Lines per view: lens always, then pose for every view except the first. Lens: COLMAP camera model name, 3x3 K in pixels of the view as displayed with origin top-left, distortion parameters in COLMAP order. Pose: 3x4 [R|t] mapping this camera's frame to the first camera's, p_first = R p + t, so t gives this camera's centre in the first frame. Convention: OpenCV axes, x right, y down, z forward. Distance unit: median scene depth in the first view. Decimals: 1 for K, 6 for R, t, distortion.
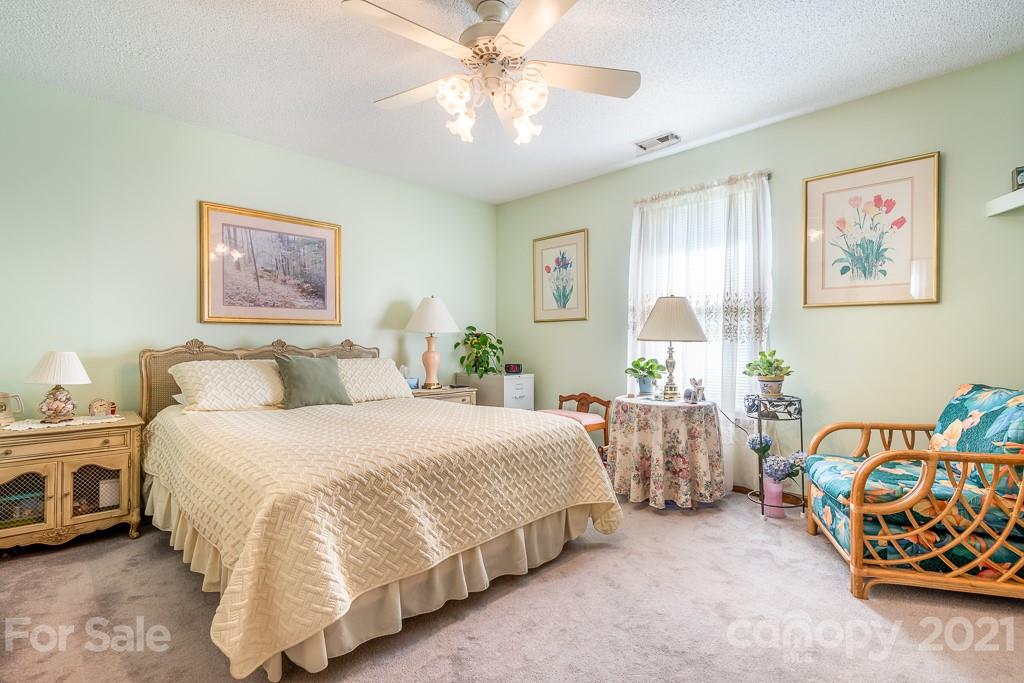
lens RADIAL K [[484.4, 0, 512.0], [0, 484.4, 341.5], [0, 0, 1]] dist [0.000279, 0.000001]
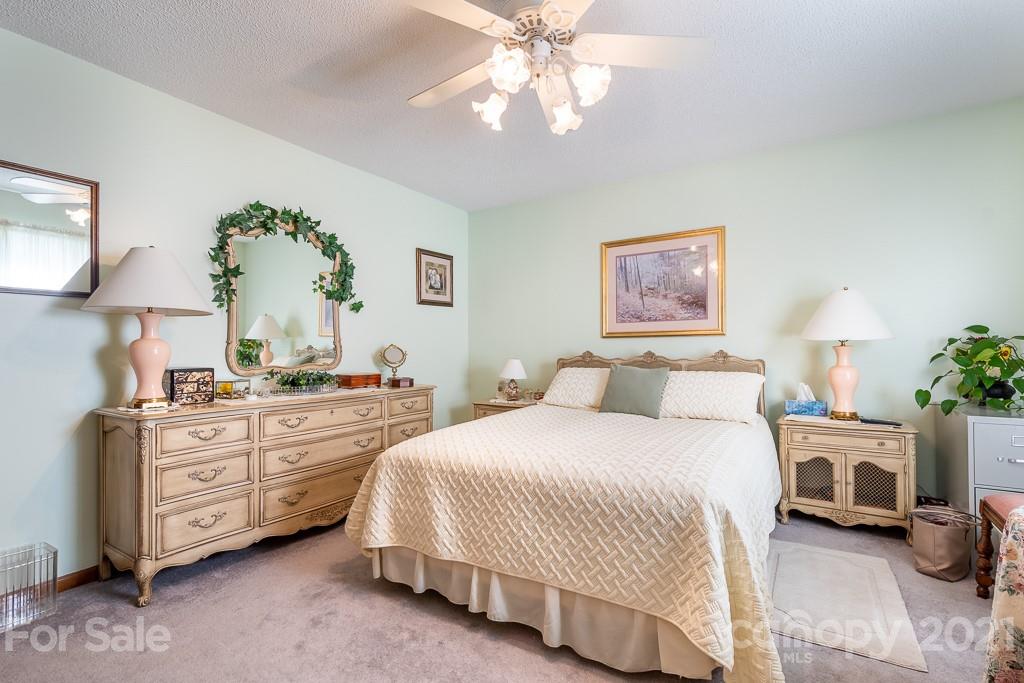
lens RADIAL K [[458.4, 0, 513.1], [0, 458.4, 346.8], [0, 0, 1]] dist [-0.001001, -0.000057]
pose [[0.240980, -0.008475, -0.970493, 0.460792], [0.006594, 0.999953, -0.007095, -0.007810], [0.970508, -0.004690, 0.241024, 0.462389]]
